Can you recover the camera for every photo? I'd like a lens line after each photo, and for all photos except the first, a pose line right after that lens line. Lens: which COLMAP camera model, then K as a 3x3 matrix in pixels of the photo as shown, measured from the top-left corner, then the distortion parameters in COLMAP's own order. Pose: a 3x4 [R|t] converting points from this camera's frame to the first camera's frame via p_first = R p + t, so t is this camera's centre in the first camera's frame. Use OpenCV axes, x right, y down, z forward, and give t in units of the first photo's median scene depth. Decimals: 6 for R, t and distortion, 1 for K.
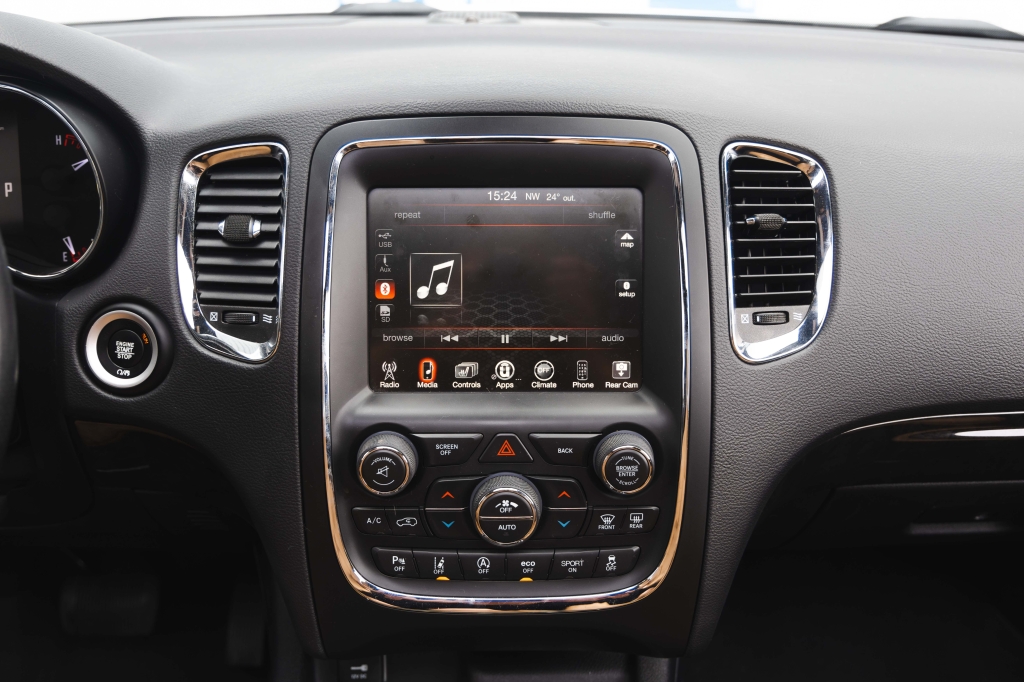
lens RADIAL K [[986.4, 0, 518.9], [0, 986.4, 348.5], [0, 0, 1]] dist [0.017789, 0.000000]
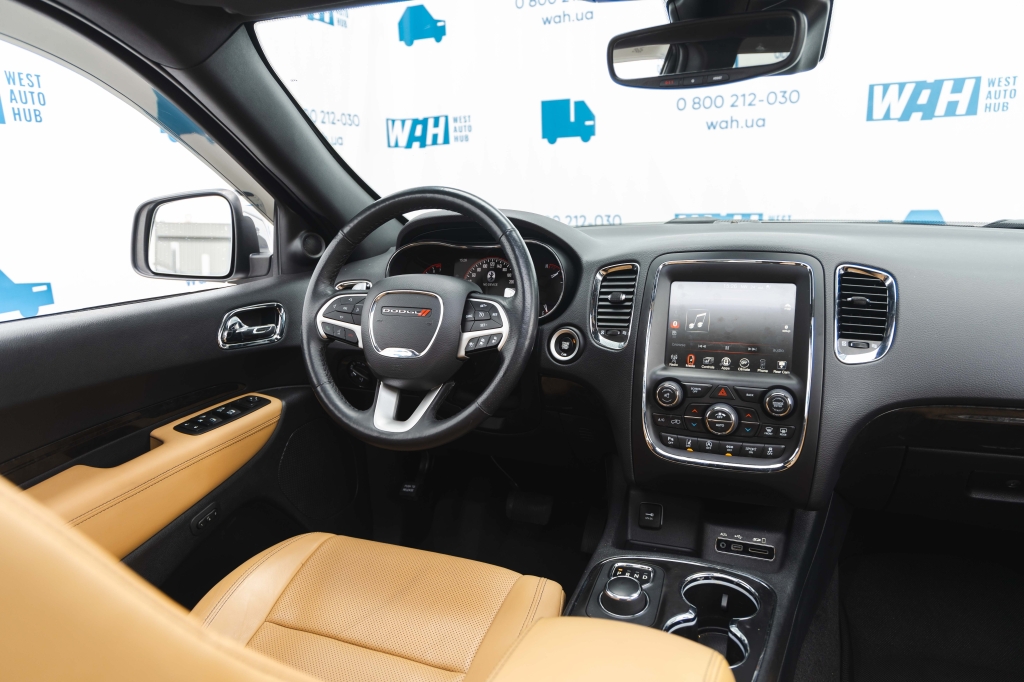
lens RADIAL K [[699.5, 0, 509.5], [0, 699.5, 338.0], [0, 0, 1]] dist [-0.001136, 0.008515]
pose [[0.918411, 0.050619, -0.392376, 0.156257], [-0.124548, 0.978346, -0.165308, 0.296161], [0.375512, 0.200691, 0.904828, -0.638461]]
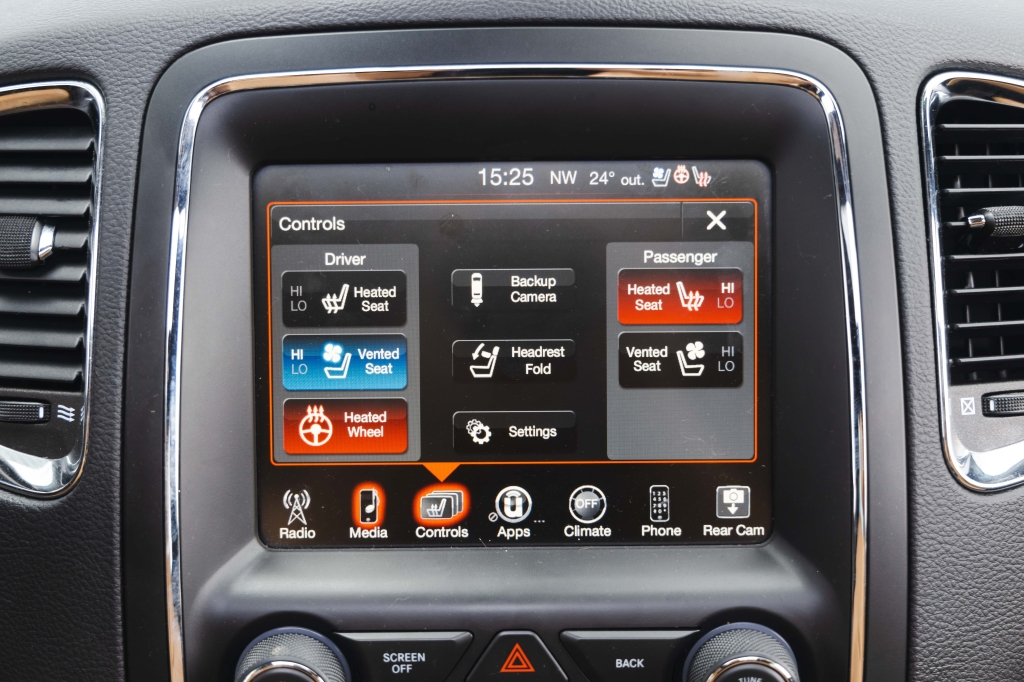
lens RADIAL K [[1495.5, 0, 521.4], [0, 1495.5, 351.8], [0, 0, 1]] dist [-0.011377, 0.000000]
pose [[0.999920, -0.007784, -0.009945, -0.001492], [0.007737, 0.999959, -0.004692, -0.056933], [0.009981, 0.004615, 0.999940, 0.197829]]
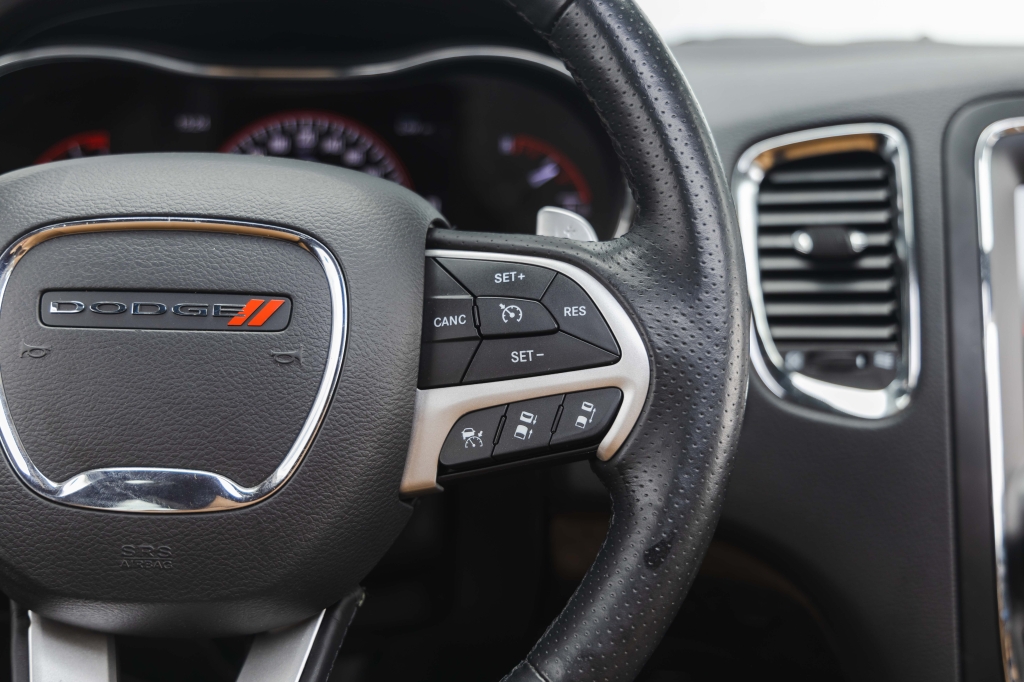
lens RADIAL K [[1495.5, 0, 533.3], [0, 1495.5, 326.2], [0, 0, 1]] dist [-0.011377, 0.000000]
pose [[0.999909, 0.013295, -0.002349, -0.501952], [-0.013493, 0.978069, -0.207844, 0.172247], [-0.000466, 0.207857, 0.978159, -0.062427]]
